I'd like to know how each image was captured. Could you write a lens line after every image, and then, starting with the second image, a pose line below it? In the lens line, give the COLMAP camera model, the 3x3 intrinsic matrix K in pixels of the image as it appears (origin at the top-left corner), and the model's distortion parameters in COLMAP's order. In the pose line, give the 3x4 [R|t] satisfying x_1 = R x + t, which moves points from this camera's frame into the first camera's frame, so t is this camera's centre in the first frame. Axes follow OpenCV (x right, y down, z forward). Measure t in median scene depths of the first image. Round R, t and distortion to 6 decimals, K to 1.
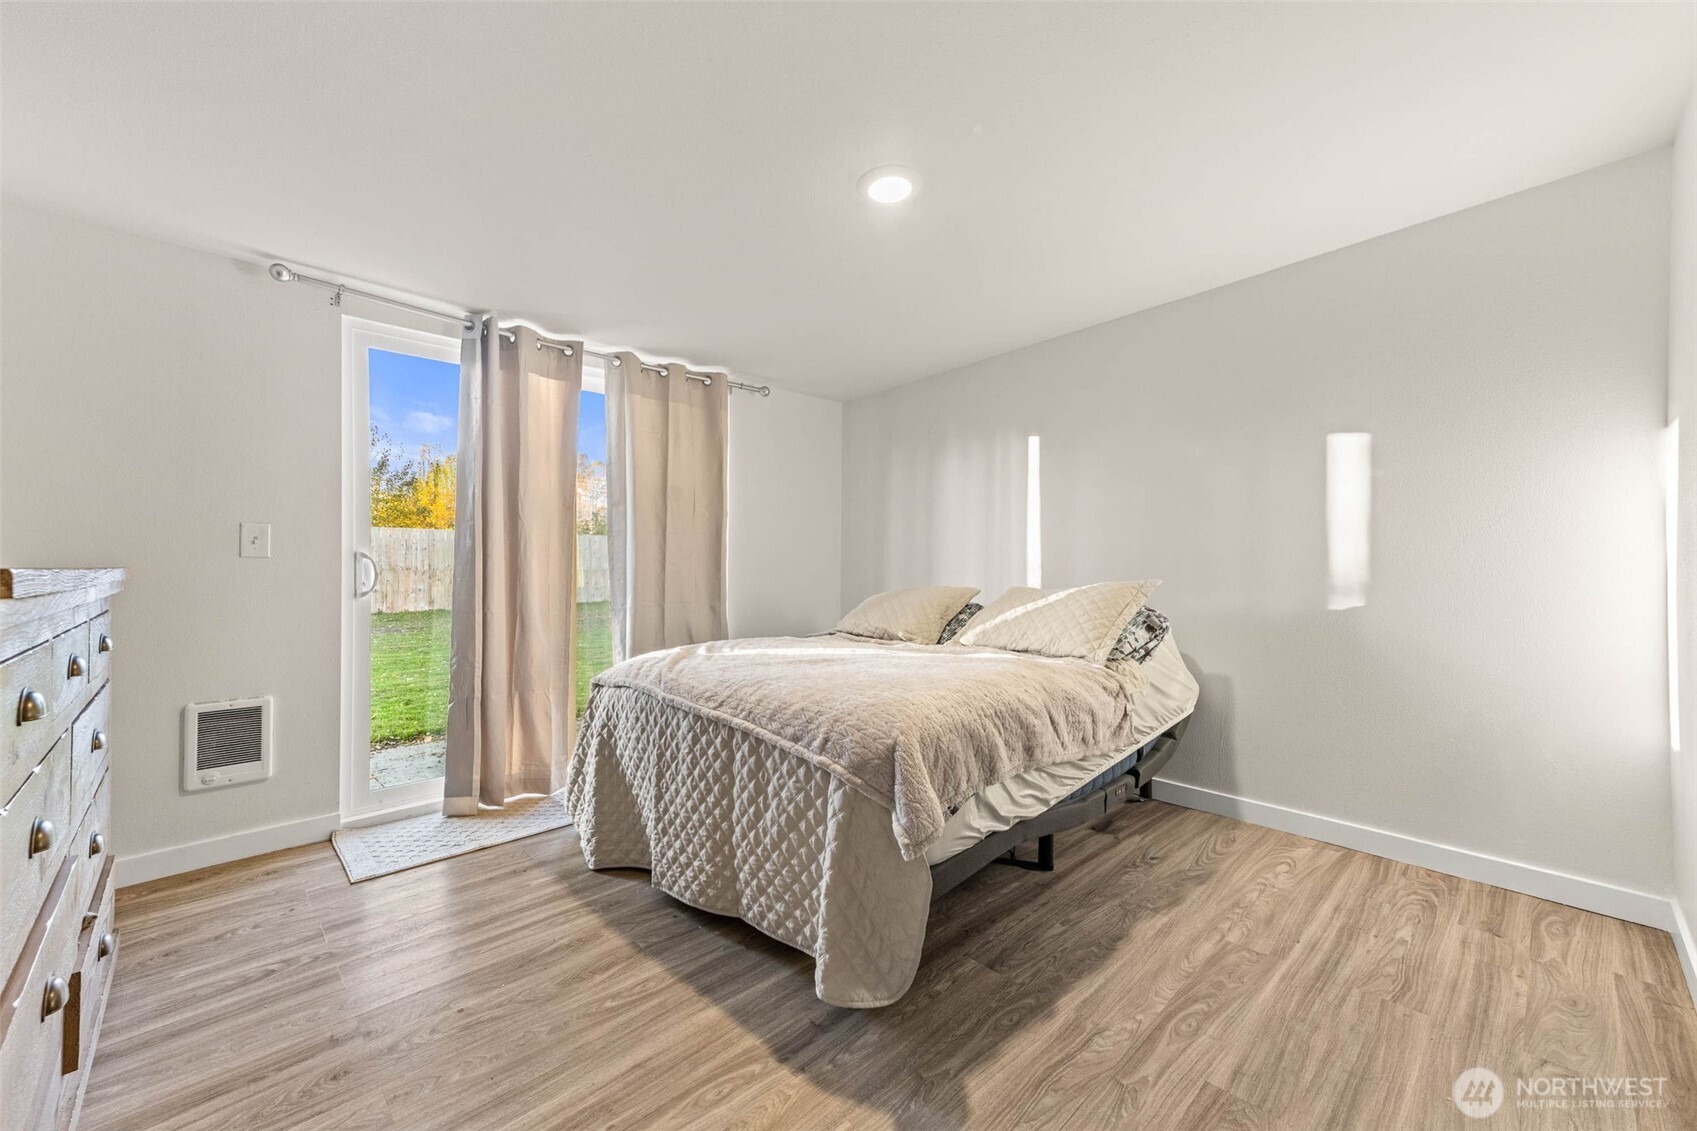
lens RADIAL K [[661.6, 0, 846.6], [0, 661.6, 569.6], [0, 0, 1]] dist [0.023310, 0.000960]
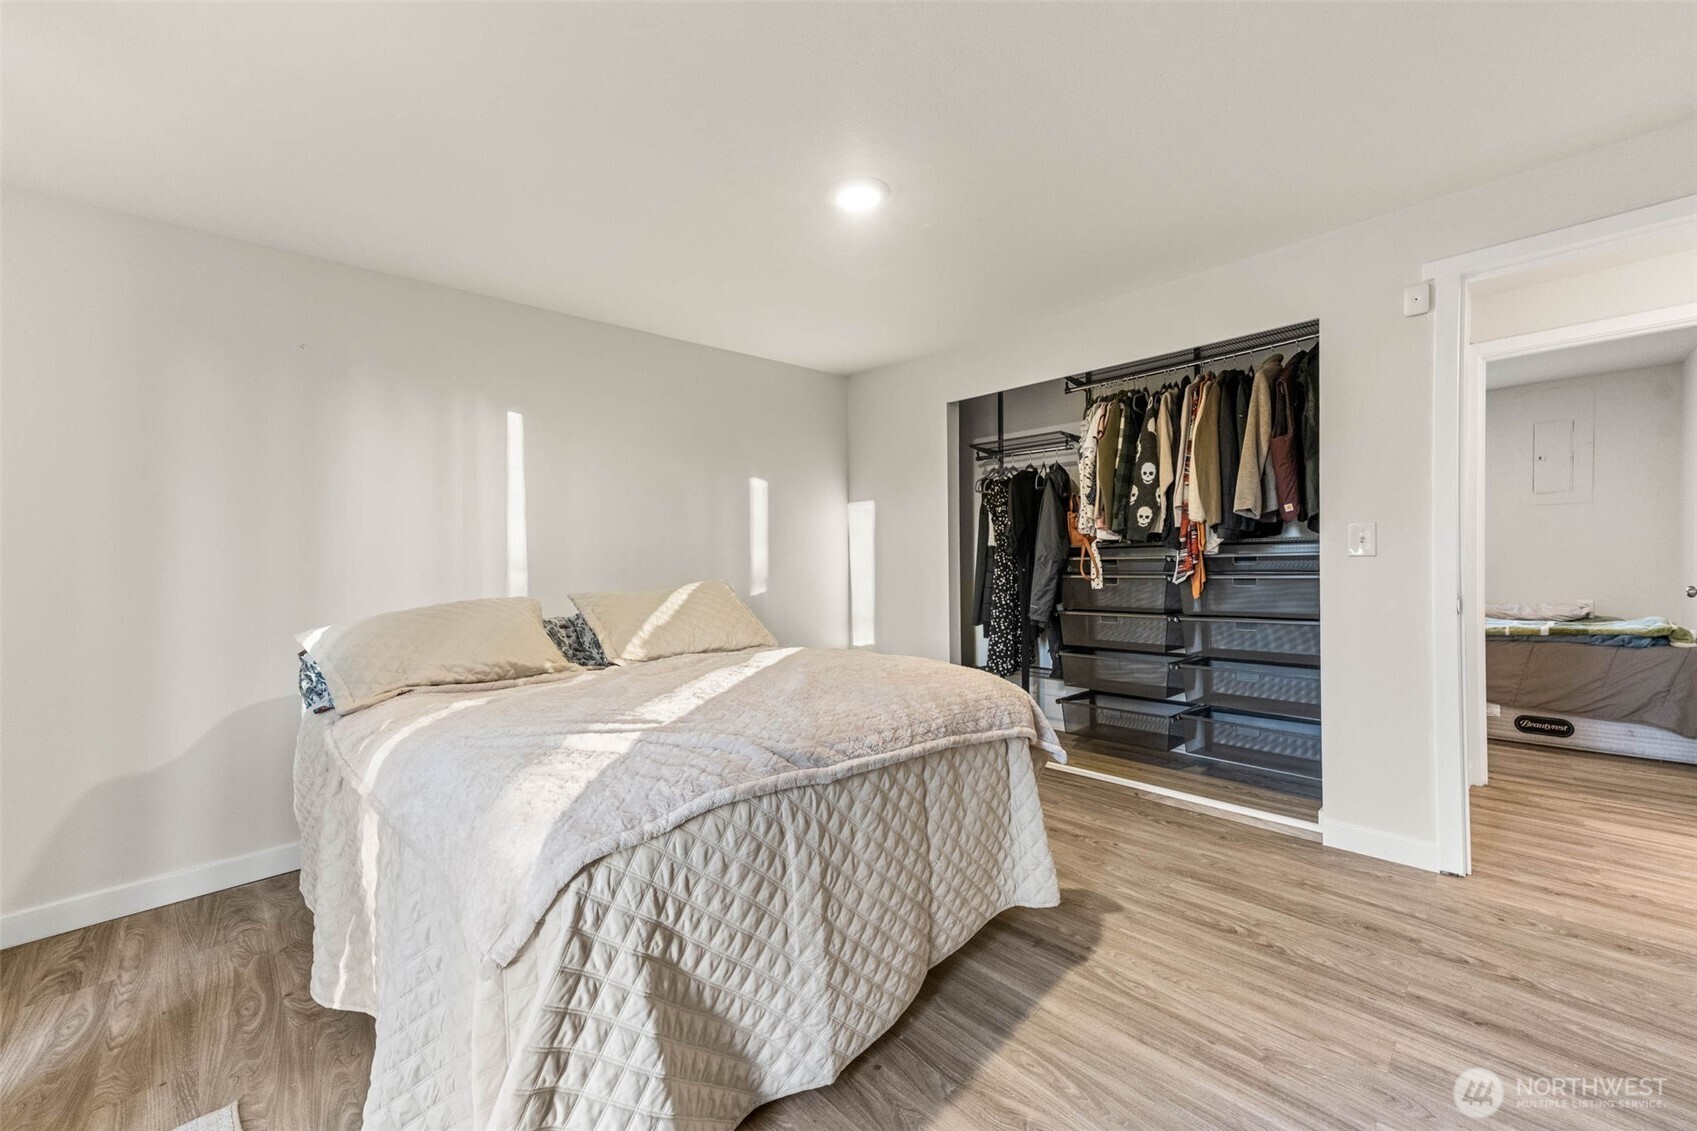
lens RADIAL K [[652.0, 0, 848.5], [0, 652.0, 565.5], [0, 0, 1]] dist [0.027546, 0.000081]
pose [[-0.001520, -0.001575, 0.999998, -1.040955], [0.009620, 0.999952, 0.001589, -0.011261], [-0.999953, 0.009622, -0.001505, 1.118783]]
